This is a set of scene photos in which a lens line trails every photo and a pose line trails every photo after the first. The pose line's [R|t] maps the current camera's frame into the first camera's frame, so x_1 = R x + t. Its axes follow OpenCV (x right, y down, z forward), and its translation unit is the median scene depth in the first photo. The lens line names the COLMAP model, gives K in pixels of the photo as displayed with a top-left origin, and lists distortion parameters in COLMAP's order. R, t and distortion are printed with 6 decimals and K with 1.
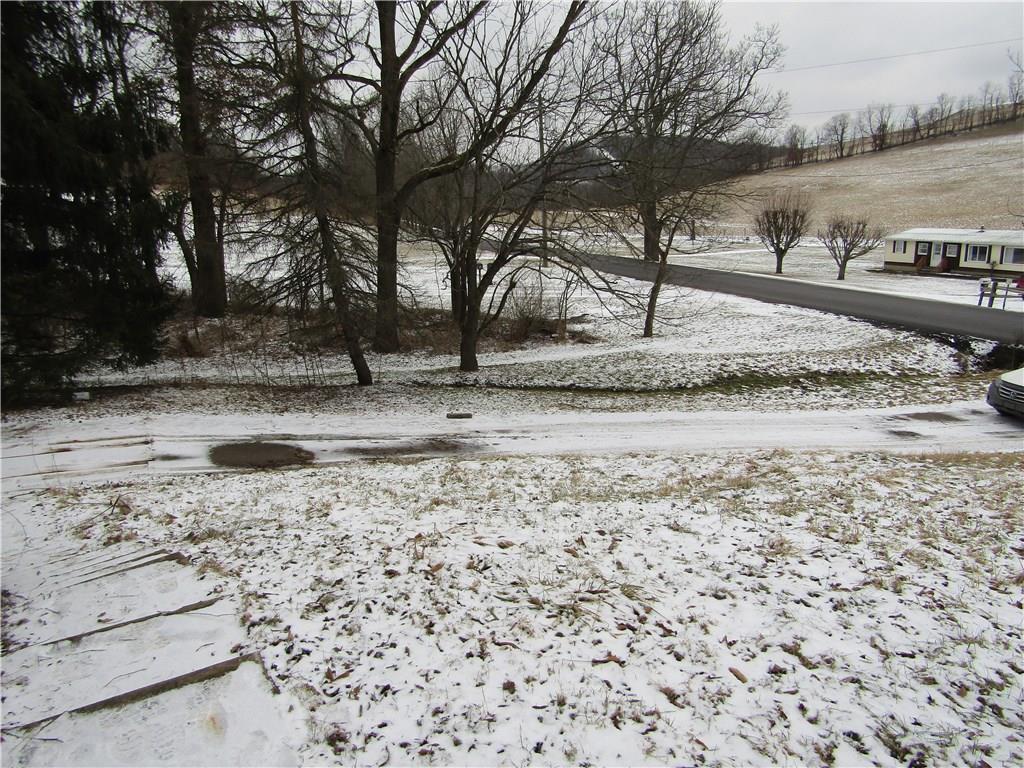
lens RADIAL K [[732.4, 0, 512.0], [0, 732.4, 384.0], [0, 0, 1]] dist [-0.006804, -0.000942]
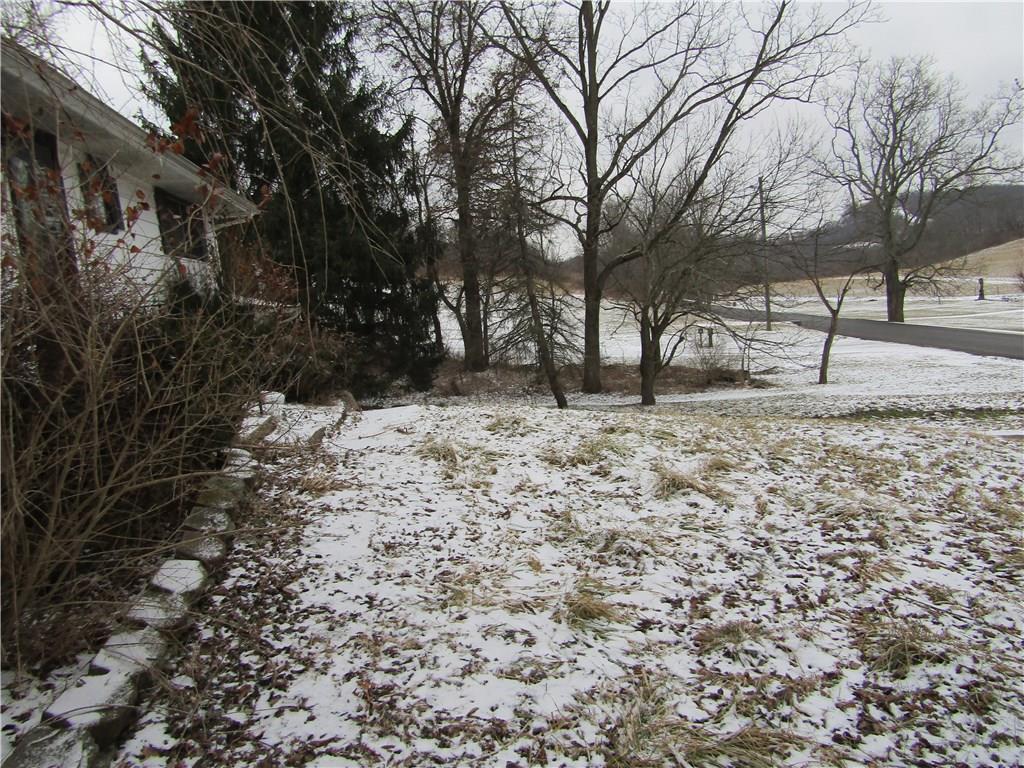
lens RADIAL K [[732.4, 0, 512.0], [0, 732.4, 384.0], [0, 0, 1]] dist [-0.006804, -0.000942]
pose [[0.931144, -0.008101, -0.364562, 0.157957], [-0.028931, 0.994961, -0.096002, 0.063604], [0.363503, 0.099939, 0.926217, -0.250400]]
